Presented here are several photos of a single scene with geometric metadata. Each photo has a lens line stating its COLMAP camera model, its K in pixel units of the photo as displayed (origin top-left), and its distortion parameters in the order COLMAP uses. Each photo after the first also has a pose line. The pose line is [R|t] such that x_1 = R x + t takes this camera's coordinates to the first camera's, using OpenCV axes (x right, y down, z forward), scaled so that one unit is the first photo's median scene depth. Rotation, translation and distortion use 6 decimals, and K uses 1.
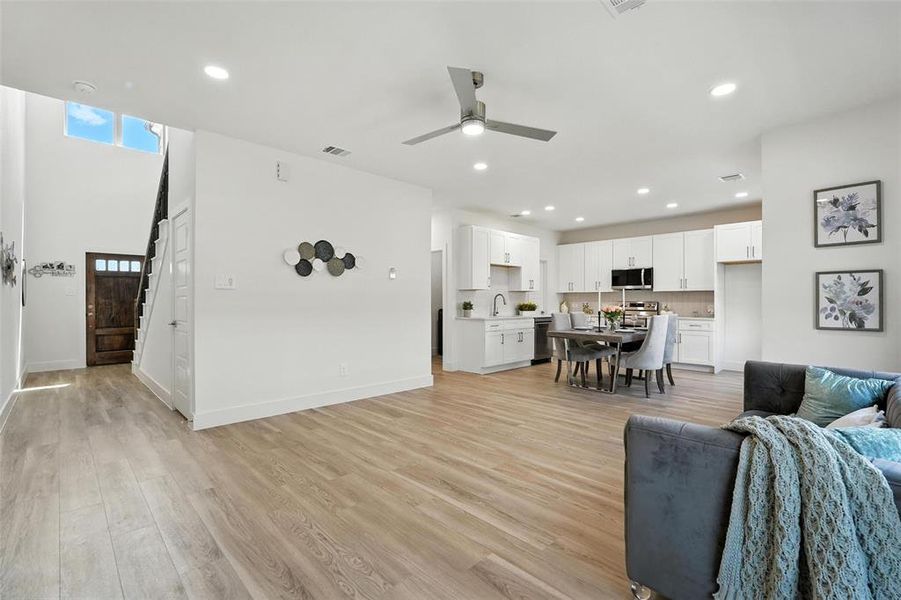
lens RADIAL K [[402.9, 0, 445.9], [0, 402.9, 299.2], [0, 0, 1]] dist [-0.002155, 0.000148]
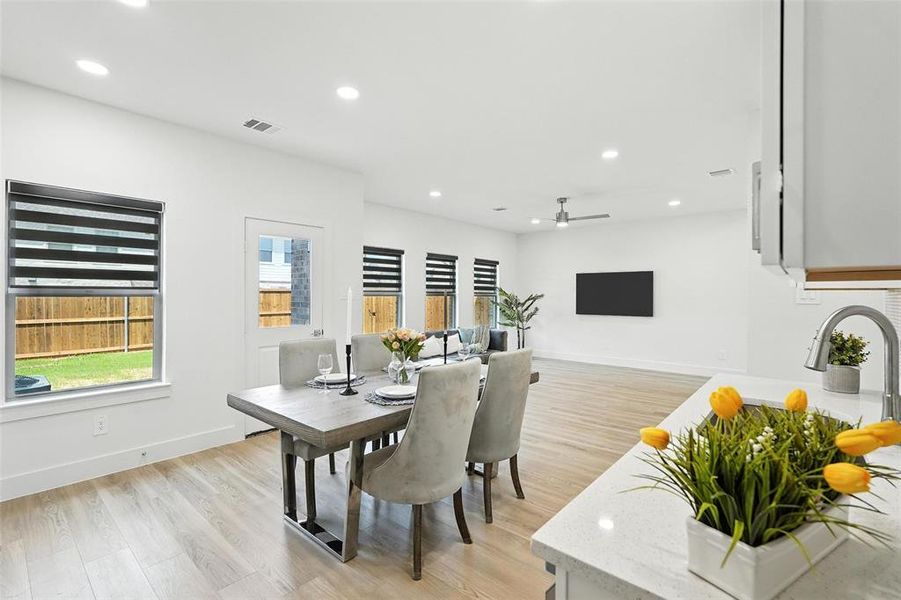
lens RADIAL K [[402.0, 0, 449.7], [0, 402.0, 290.1], [0, 0, 1]] dist [-0.001050, -0.000037]
pose [[-0.996013, -0.008946, -0.088754, 0.324252], [-0.007559, 0.999844, -0.015957, -0.016653], [0.088883, -0.015222, -0.995926, 1.181076]]
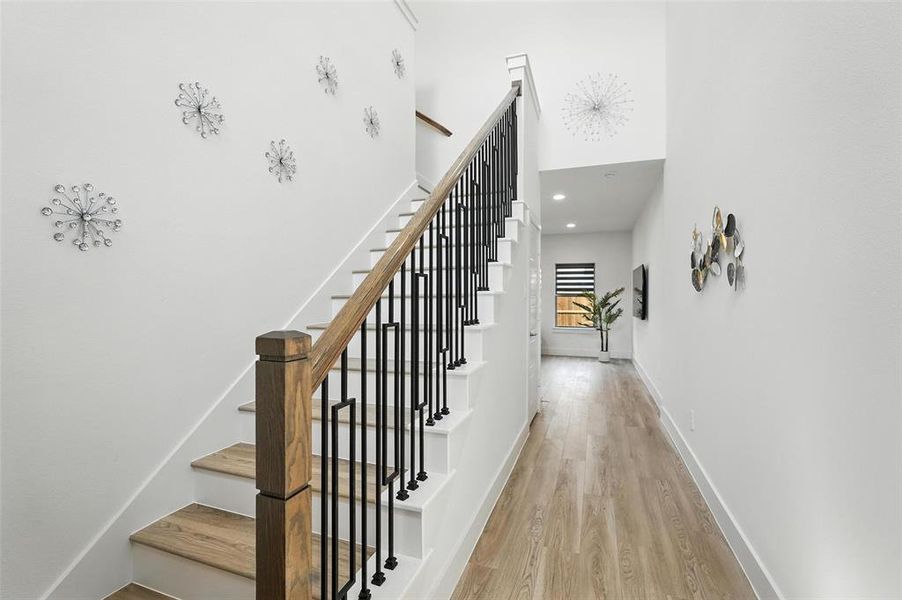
lens RADIAL K [[403.3, 0, 446.4], [0, 403.3, 299.2], [0, 0, 1]] dist [-0.002155, 0.000148]
pose [[-0.433375, -0.008342, 0.901175, -0.855185], [-0.004894, 0.999964, 0.006903, -0.018164], [-0.901201, -0.001419, -0.433400, 0.925901]]
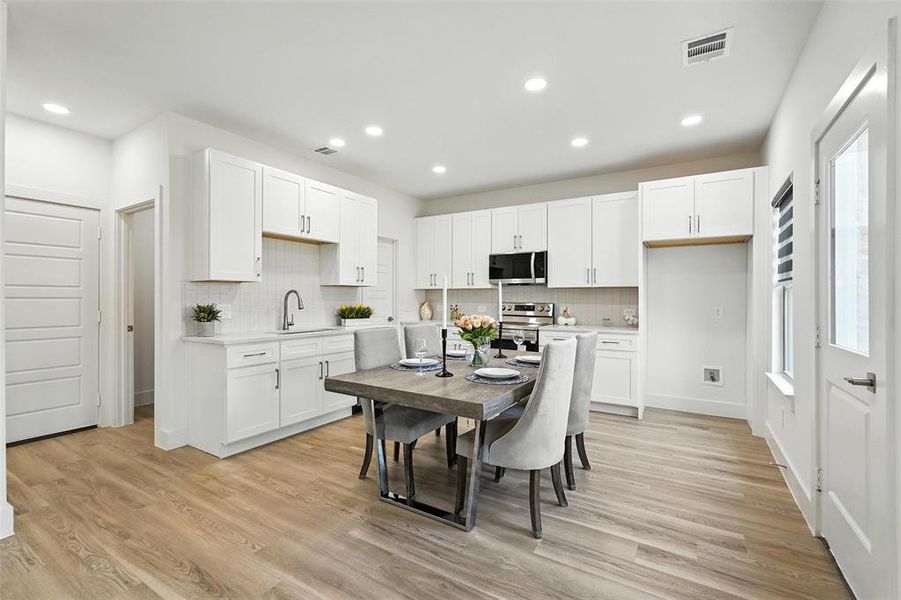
lens RADIAL K [[402.9, 0, 445.9], [0, 402.9, 299.2], [0, 0, 1]] dist [-0.002155, 0.000148]
pose [[0.971062, 0.000331, 0.238826, 0.210489], [-0.001760, 0.999982, 0.005767, -0.004293], [-0.238820, -0.006021, 0.971045, 0.429277]]
